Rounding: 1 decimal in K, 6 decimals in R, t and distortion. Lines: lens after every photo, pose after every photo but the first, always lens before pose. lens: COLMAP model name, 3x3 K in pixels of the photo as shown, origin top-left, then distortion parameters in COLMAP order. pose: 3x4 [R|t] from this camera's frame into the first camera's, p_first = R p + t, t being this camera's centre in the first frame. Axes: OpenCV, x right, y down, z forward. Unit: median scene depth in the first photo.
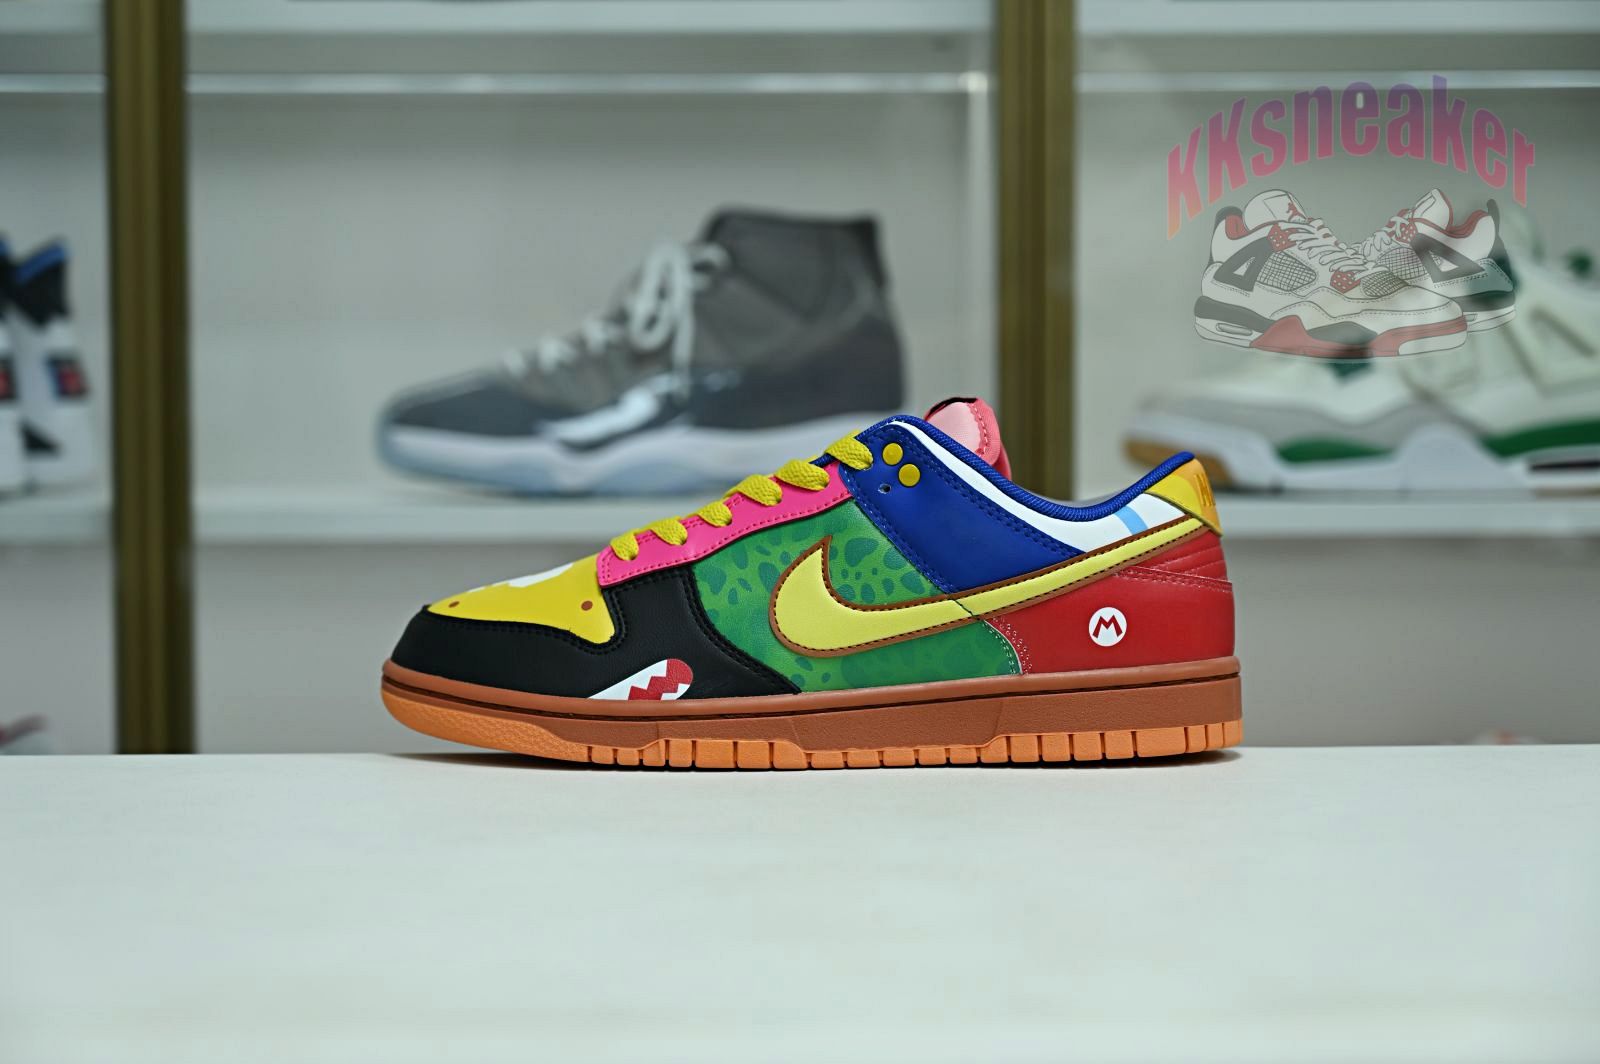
lens RADIAL K [[2710.0, 0, 779.8], [0, 2710.0, 557.9], [0, 0, 1]] dist [0.024920, 0.000000]
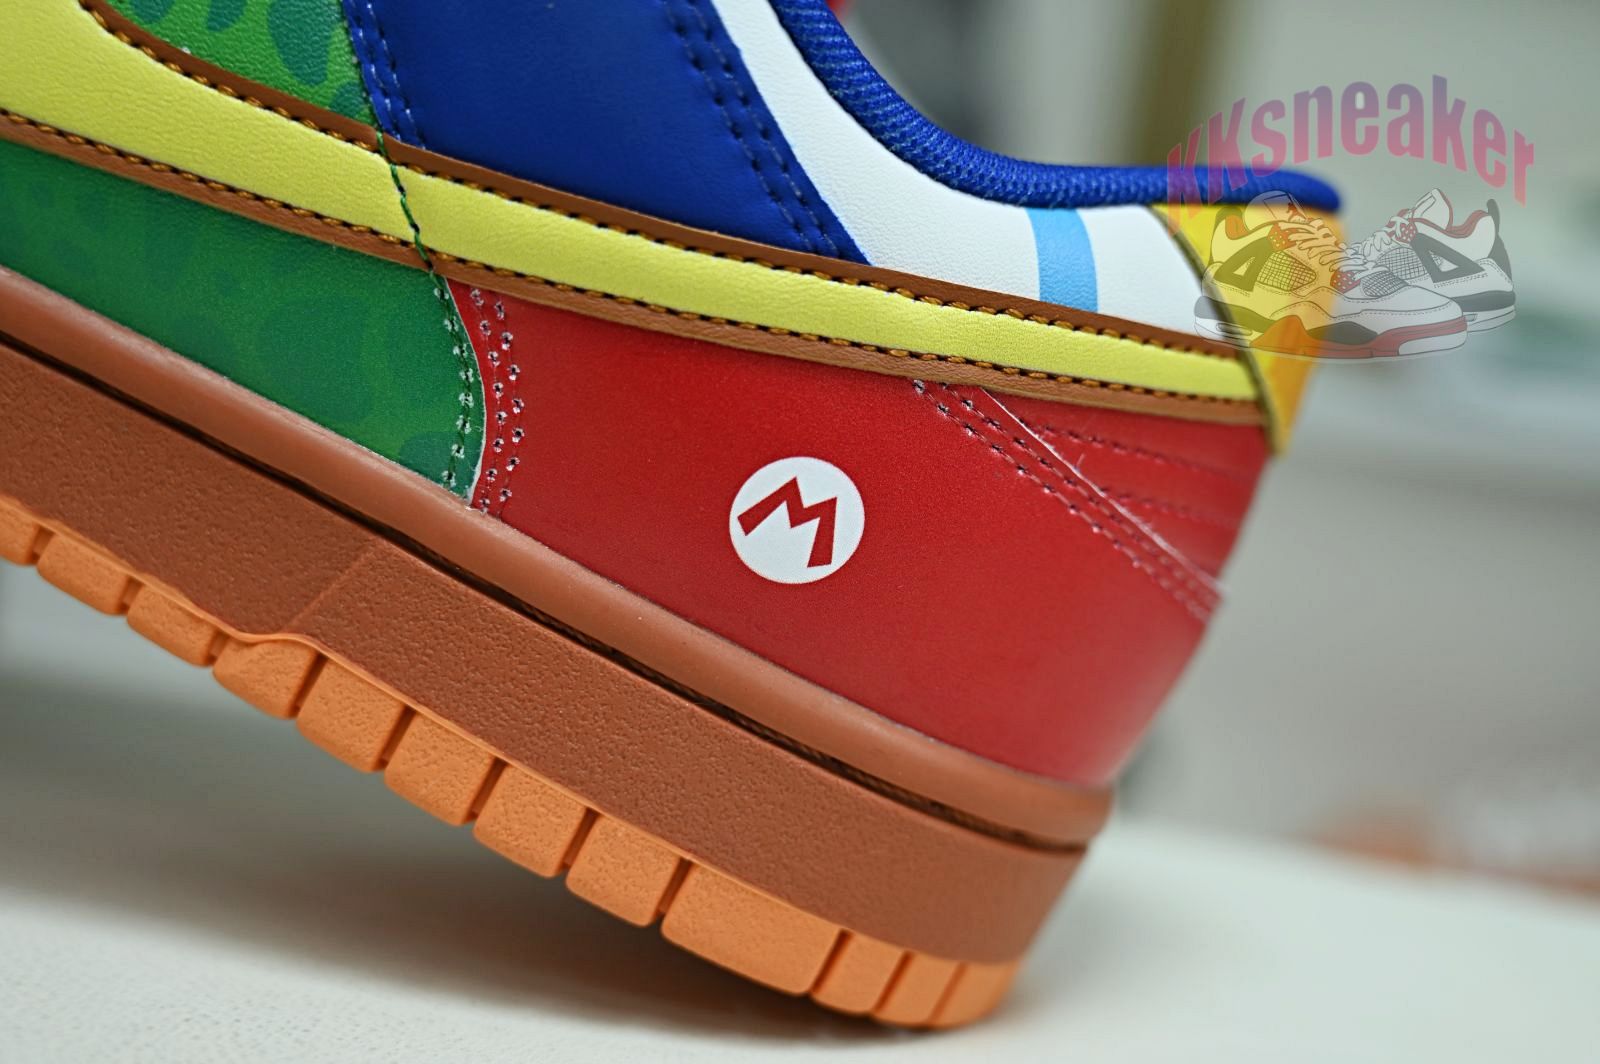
lens RADIAL K [[2141.9, 0, 799.5], [0, 2141.9, 527.0], [0, 0, 1]] dist [0.020016, 0.000000]
pose [[0.849760, 0.525866, 0.037059, 0.112378], [-0.526293, 0.842193, 0.117160, -0.001299], [0.030400, -0.119062, 0.992421, 0.766385]]
